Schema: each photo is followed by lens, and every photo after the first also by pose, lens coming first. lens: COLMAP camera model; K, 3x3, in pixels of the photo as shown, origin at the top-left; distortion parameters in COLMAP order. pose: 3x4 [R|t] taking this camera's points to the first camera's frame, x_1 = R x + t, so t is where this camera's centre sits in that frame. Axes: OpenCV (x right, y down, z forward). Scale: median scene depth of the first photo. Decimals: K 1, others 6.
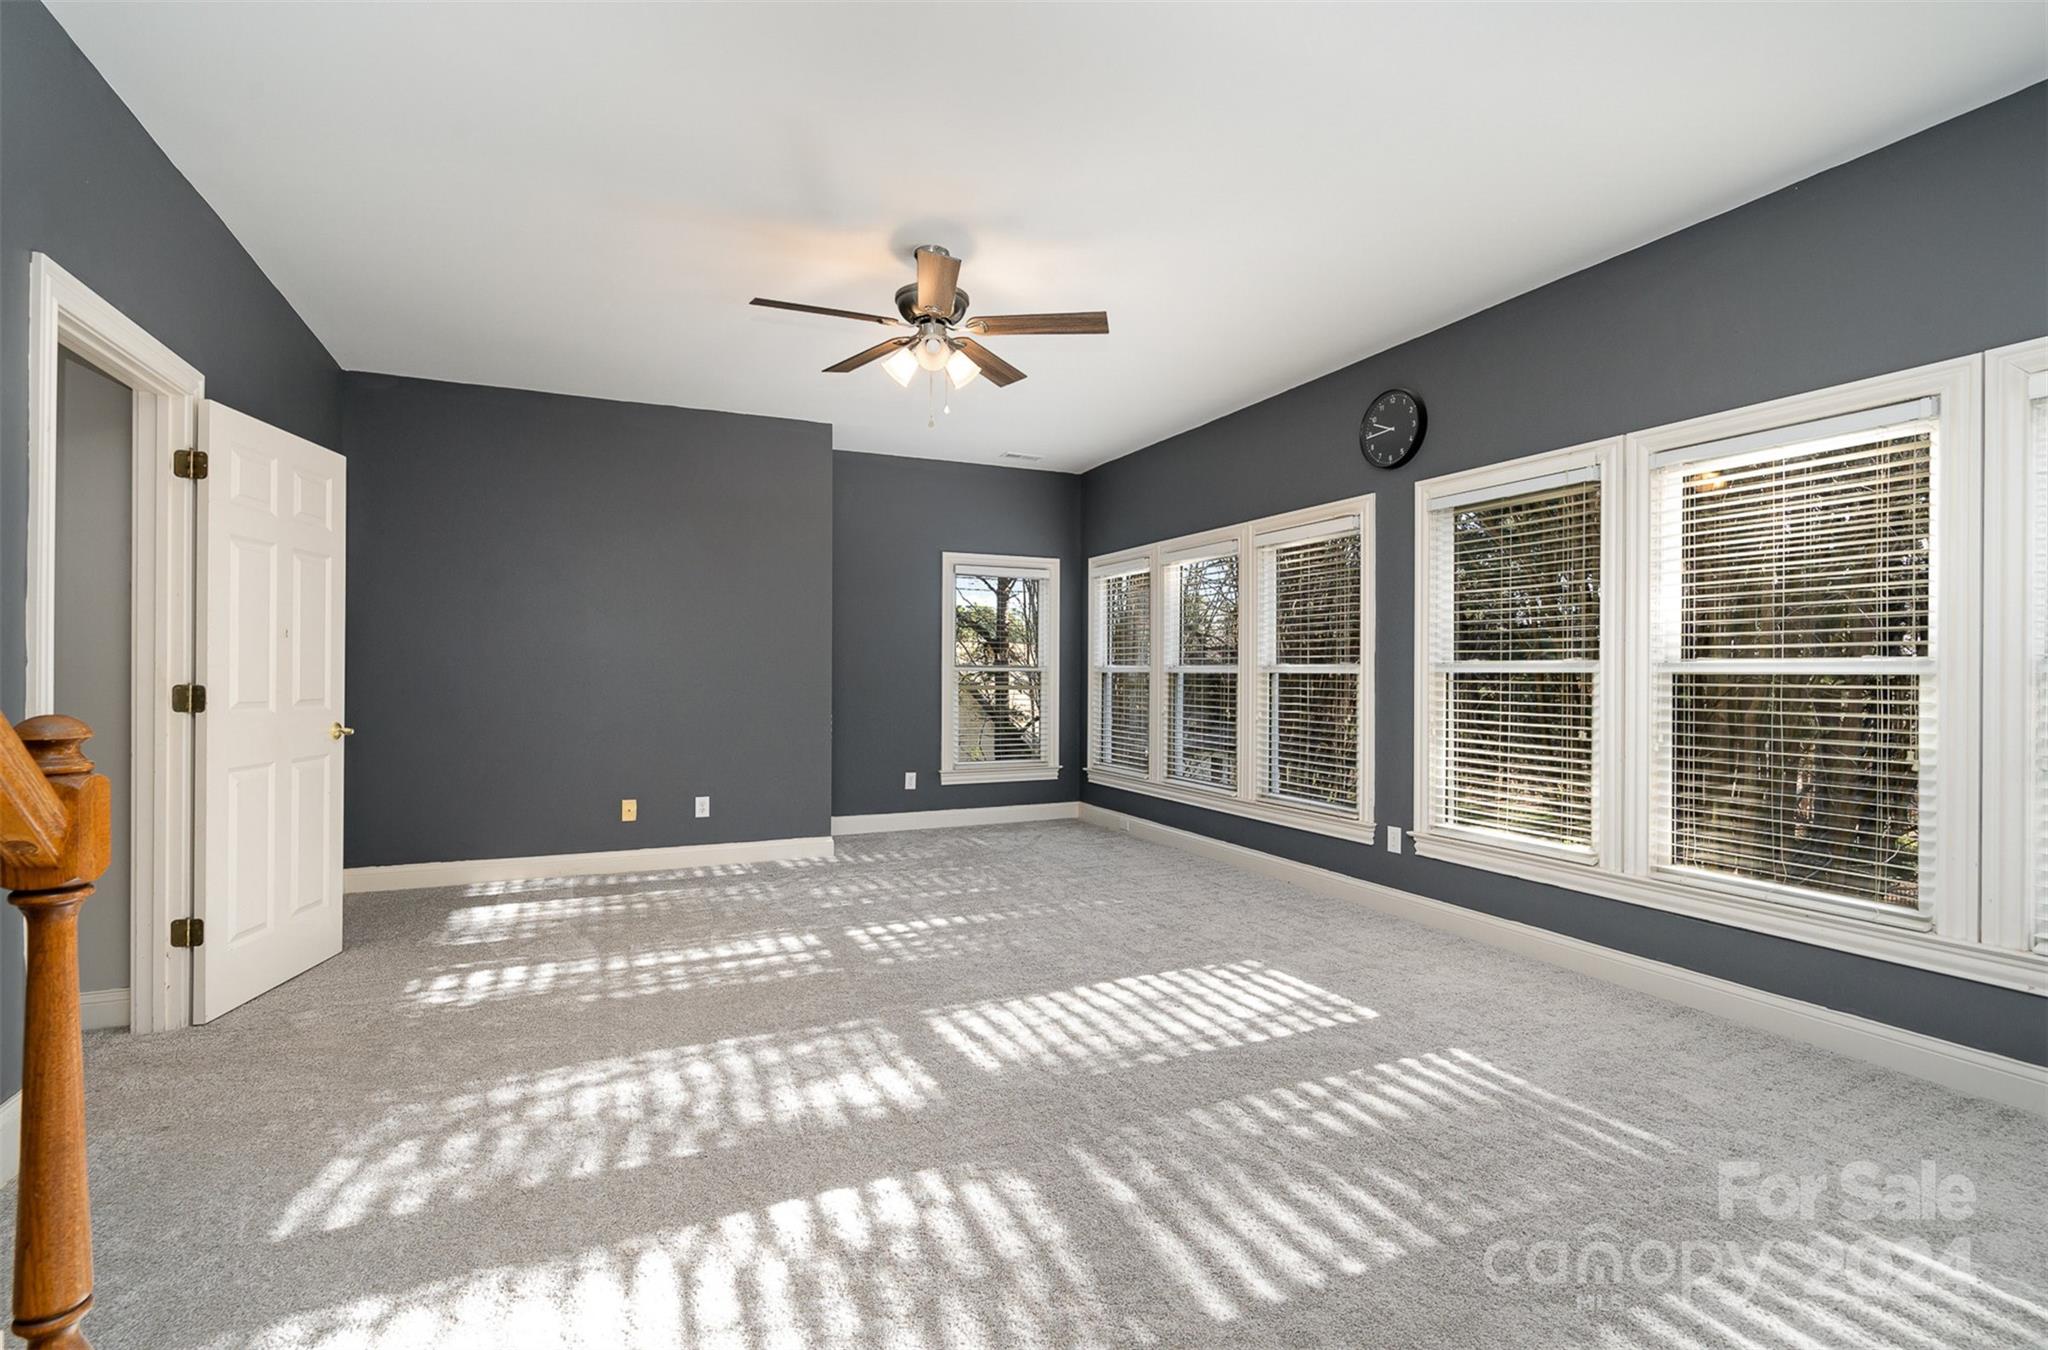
lens RADIAL K [[959.0, 0, 1024.5], [0, 959.0, 674.7], [0, 0, 1]] dist [-0.005571, -0.000666]
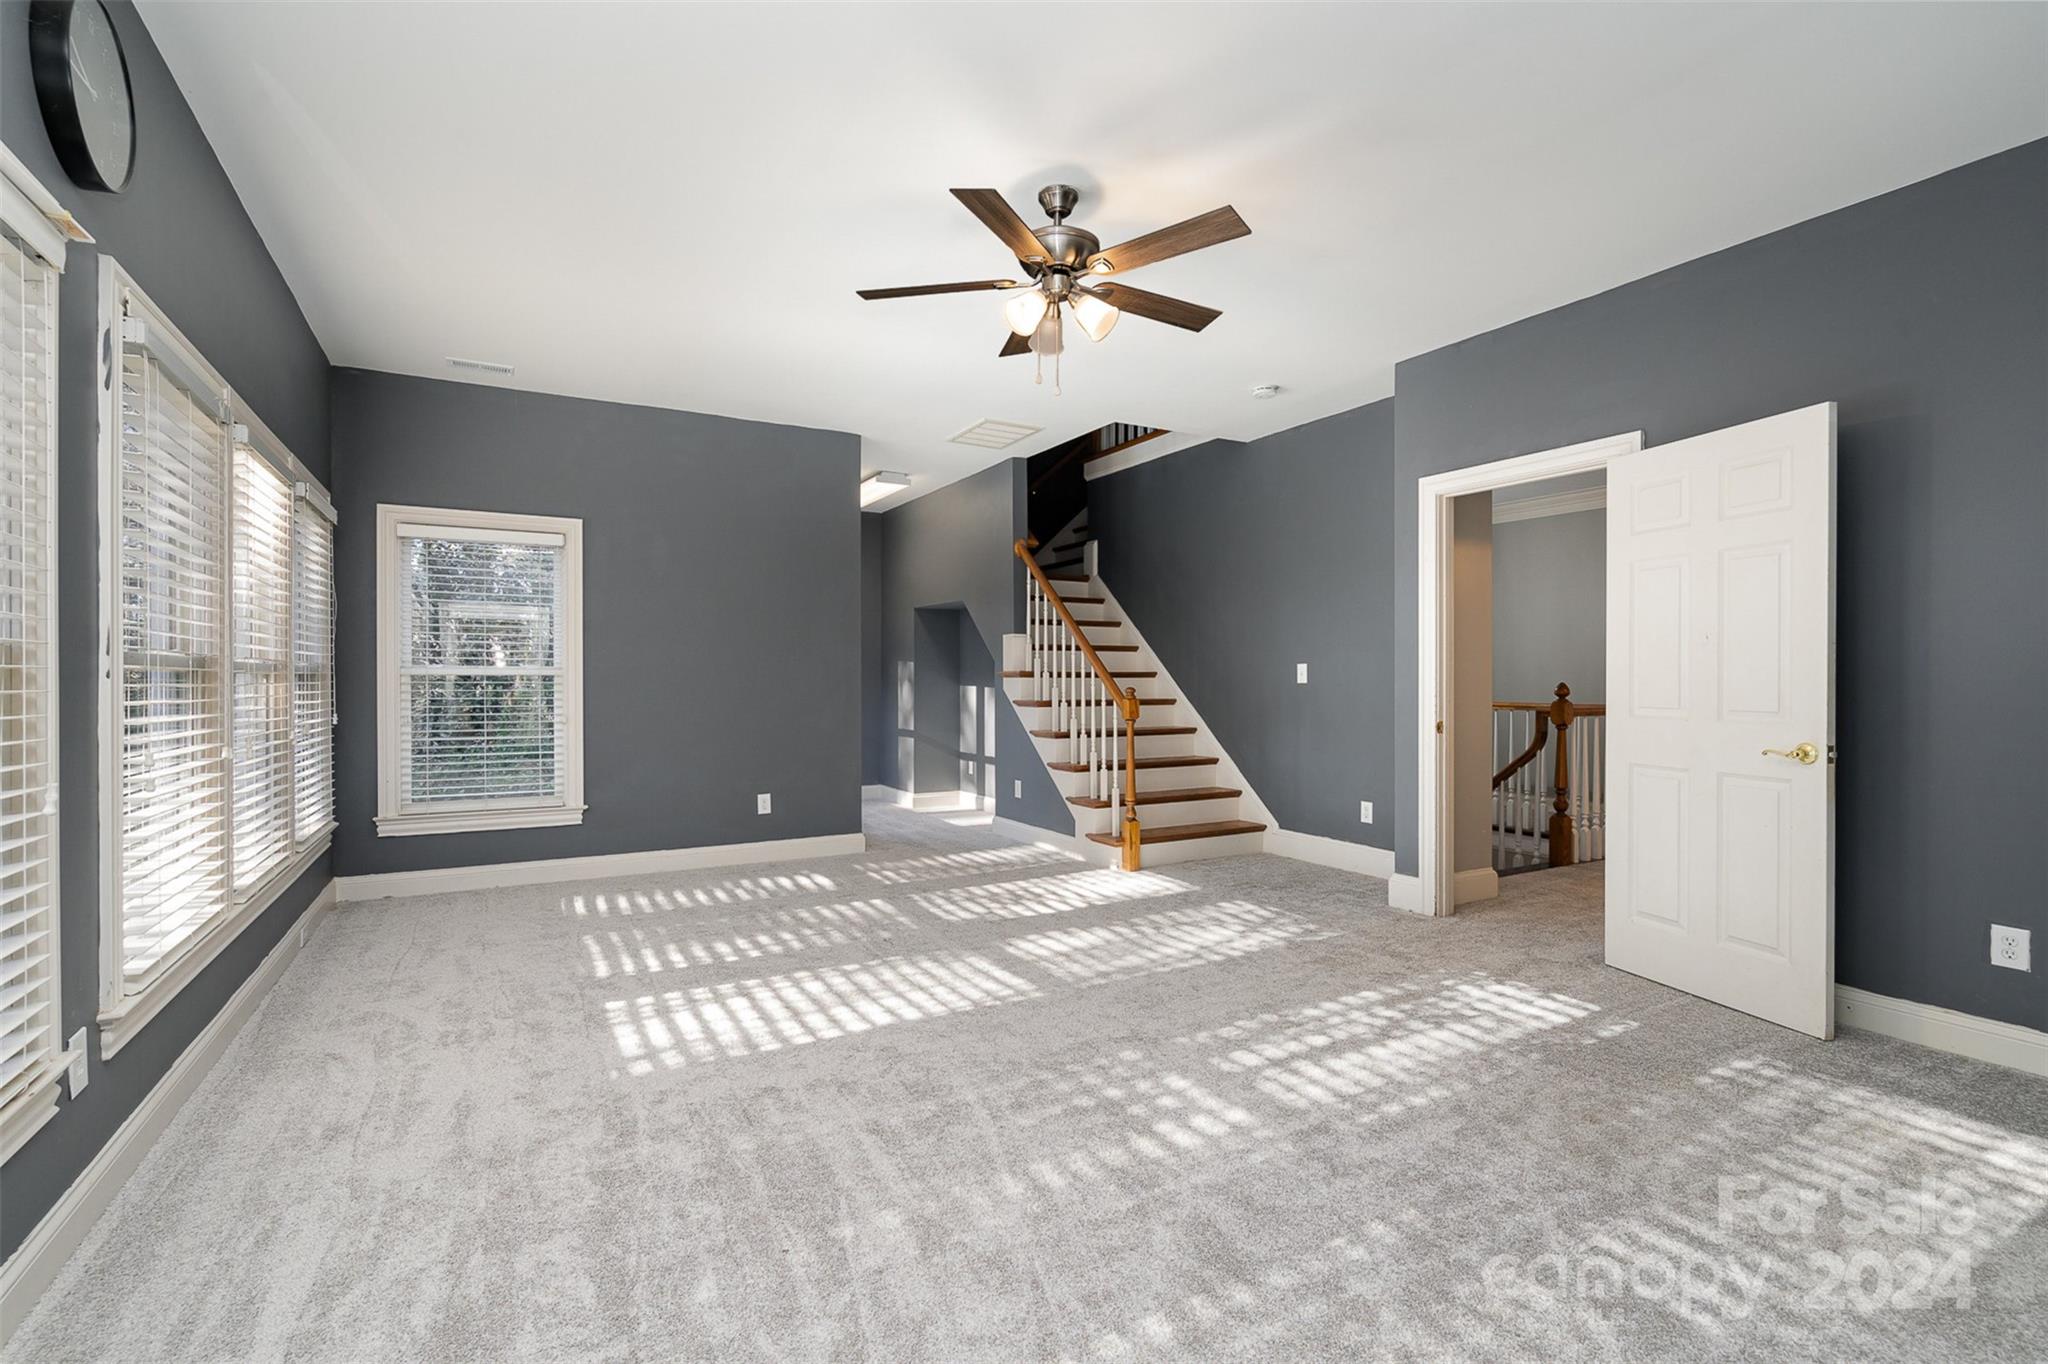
lens RADIAL K [[926.8, 0, 1027.3], [0, 926.8, 683.9], [0, 0, 1]] dist [-0.002636, 0.002963]
pose [[-0.995543, -0.008852, -0.093891, 0.011571], [-0.008970, 0.999959, 0.000841, 0.003129], [0.093880, 0.001679, -0.995582, 1.992897]]
